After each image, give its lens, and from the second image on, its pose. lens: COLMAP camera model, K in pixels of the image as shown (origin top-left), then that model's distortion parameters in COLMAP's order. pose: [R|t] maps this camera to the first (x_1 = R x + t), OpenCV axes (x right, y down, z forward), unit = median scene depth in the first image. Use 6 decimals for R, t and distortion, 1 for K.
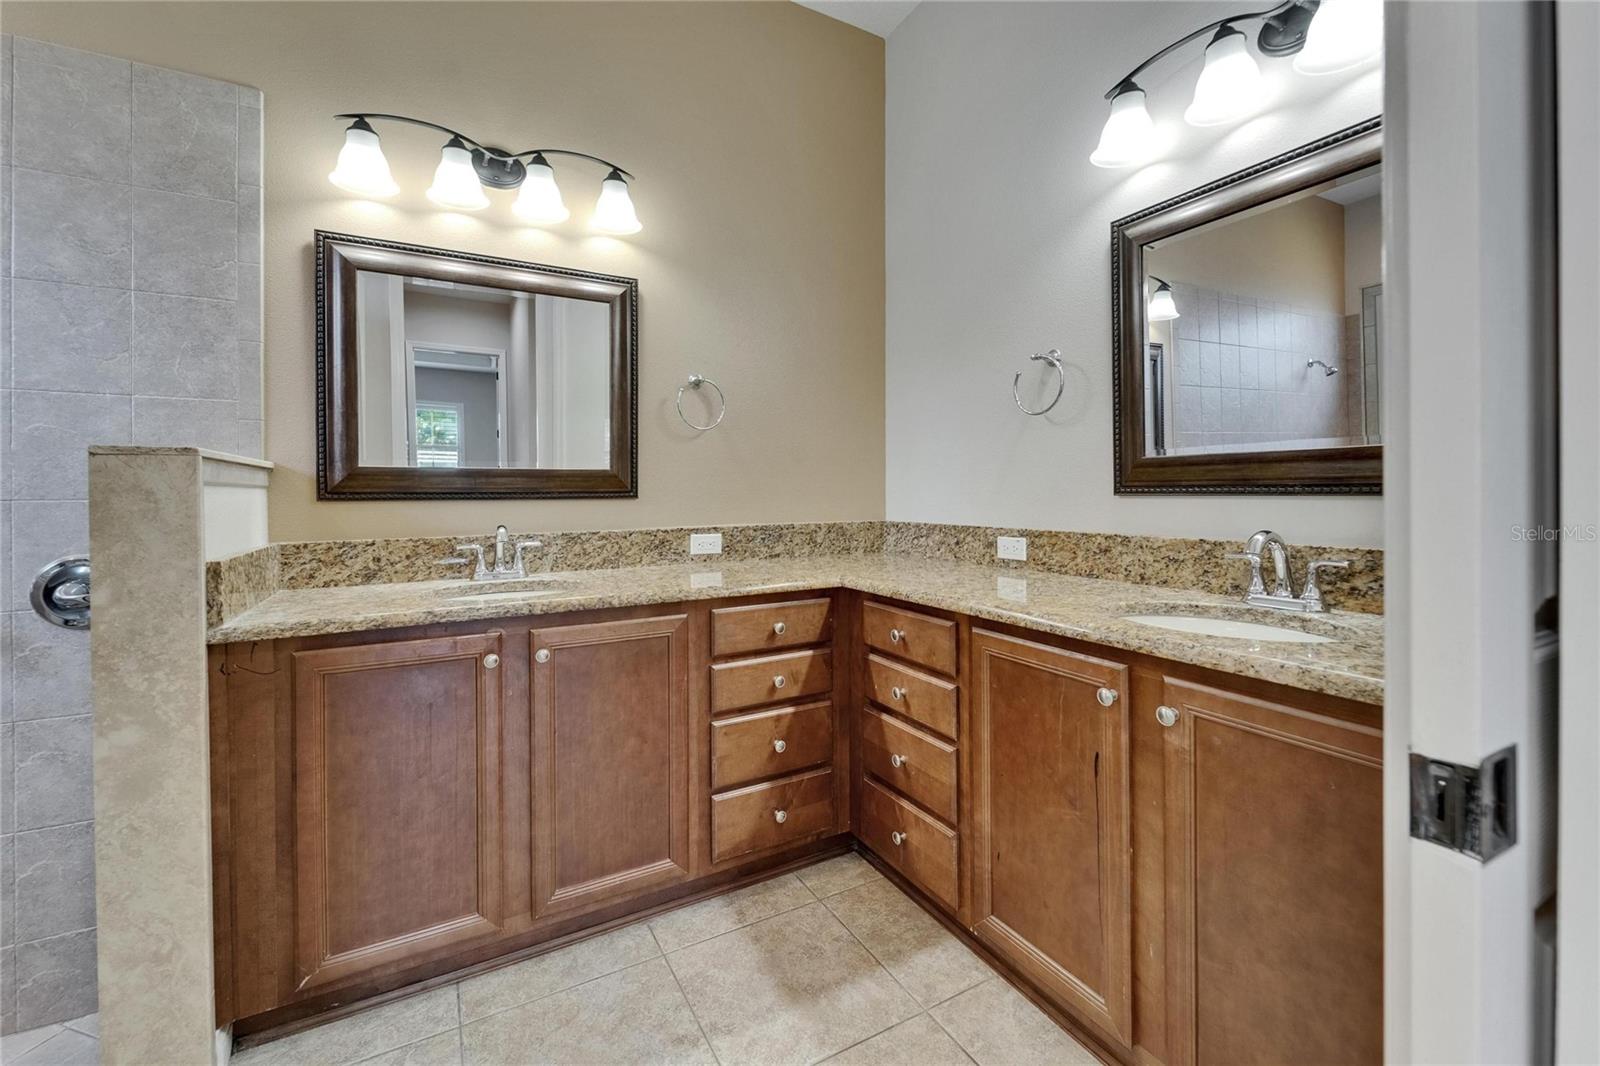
lens RADIAL K [[663.3, 0, 802.7], [0, 663.3, 522.1], [0, 0, 1]] dist [0.001295, -0.001013]
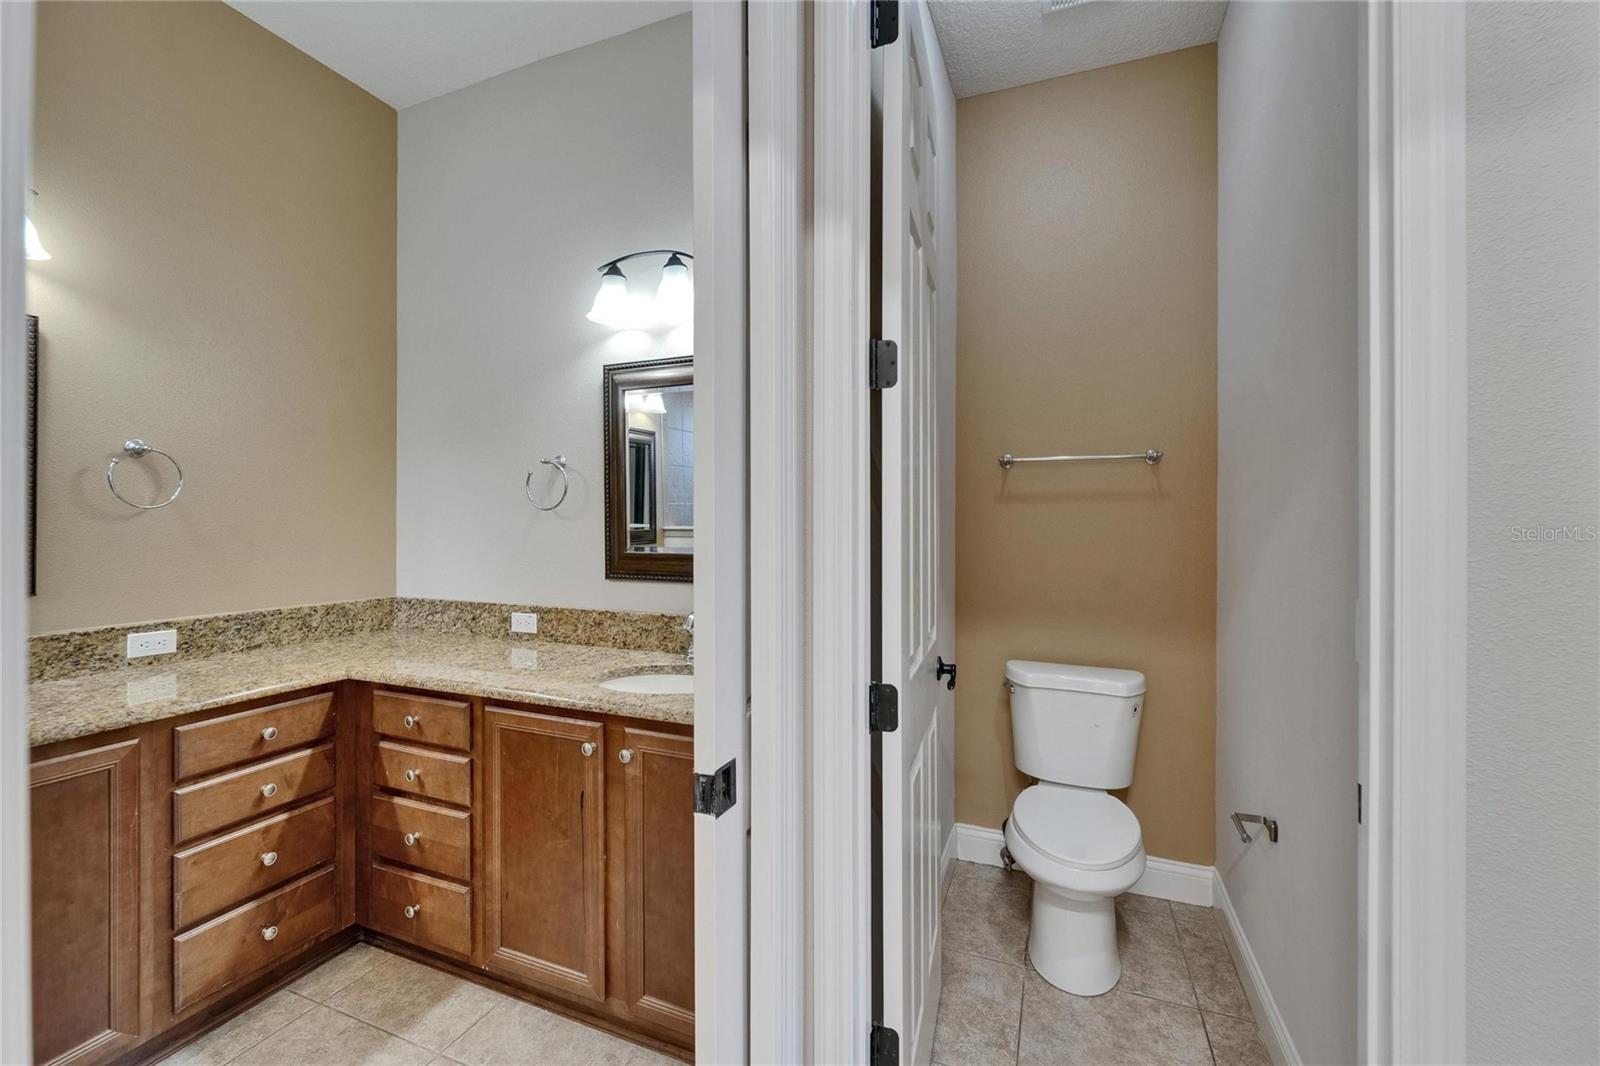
lens RADIAL K [[663.3, 0, 802.7], [0, 663.3, 522.1], [0, 0, 1]] dist [0.001295, -0.001013]
pose [[0.775497, 0.011397, 0.631248, -0.049420], [0.014826, 0.999233, -0.036254, -0.105175], [-0.631177, 0.037474, 0.774733, -0.254888]]
